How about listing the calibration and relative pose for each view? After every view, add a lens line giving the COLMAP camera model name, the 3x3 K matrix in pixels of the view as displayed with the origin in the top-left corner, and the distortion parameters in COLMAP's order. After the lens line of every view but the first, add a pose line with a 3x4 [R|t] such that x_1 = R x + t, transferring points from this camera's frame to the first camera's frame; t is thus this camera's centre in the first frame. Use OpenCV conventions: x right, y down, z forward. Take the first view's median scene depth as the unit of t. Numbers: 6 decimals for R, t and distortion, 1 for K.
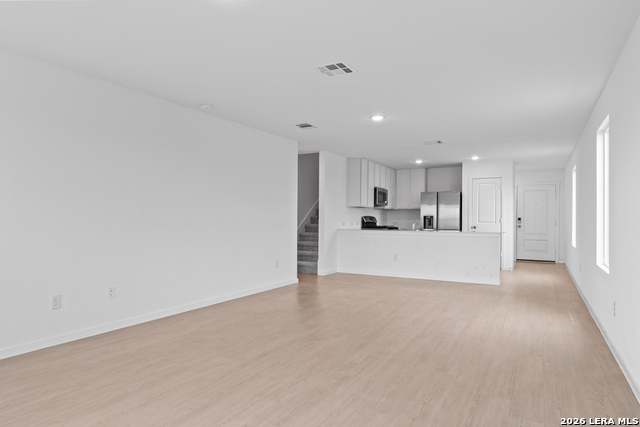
lens RADIAL K [[398.7, 0, 317.2], [0, 398.7, 215.0], [0, 0, 1]] dist [0.018465, 0.001324]
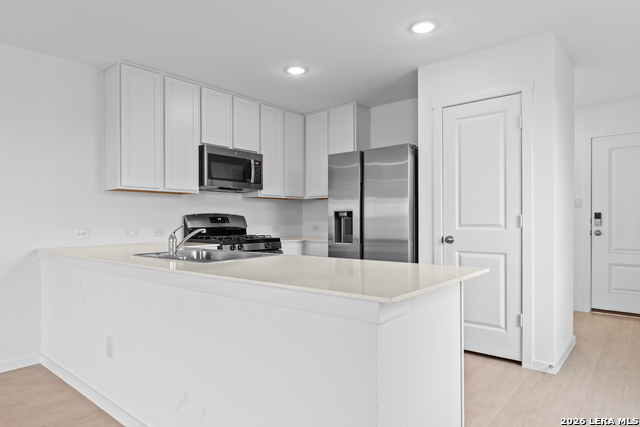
lens RADIAL K [[398.7, 0, 318.1], [0, 398.7, 218.3], [0, 0, 1]] dist [0.018465, 0.001324]
pose [[0.983714, -0.013109, -0.179261, 0.327812], [0.014337, 0.999882, 0.005557, 0.006824], [0.179167, -0.008036, 0.983786, 0.595814]]
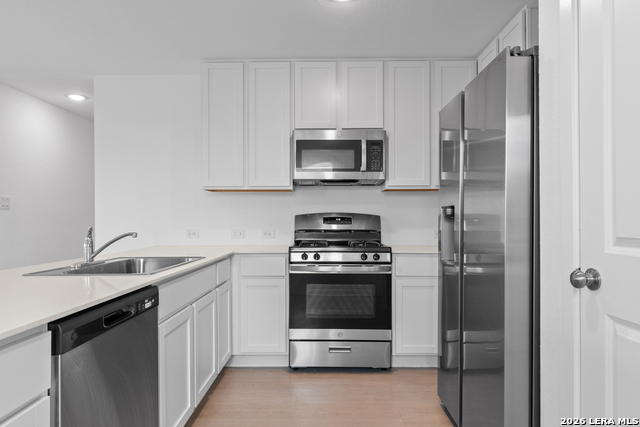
lens RADIAL K [[398.7, 0, 319.5], [0, 398.7, 216.7], [0, 0, 1]] dist [0.018465, 0.001324]
pose [[0.492435, -0.017305, -0.870177, 0.444753], [0.015468, 0.999818, -0.011130, 0.009678], [0.870212, -0.007979, 0.492613, 0.823190]]
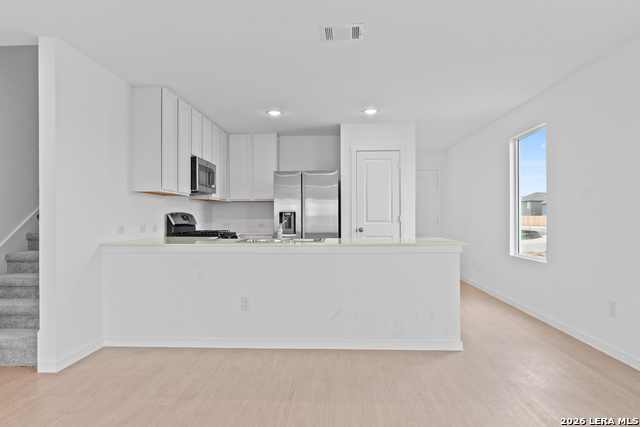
lens RADIAL K [[398.7, 0, 315.7], [0, 398.7, 213.4], [0, 0, 1]] dist [0.018465, 0.001324]
pose [[0.893163, -0.004811, 0.449708, 0.053911], [0.004800, 0.999988, 0.001164, 0.003916], [-0.449708, 0.001119, 0.893175, 0.463231]]
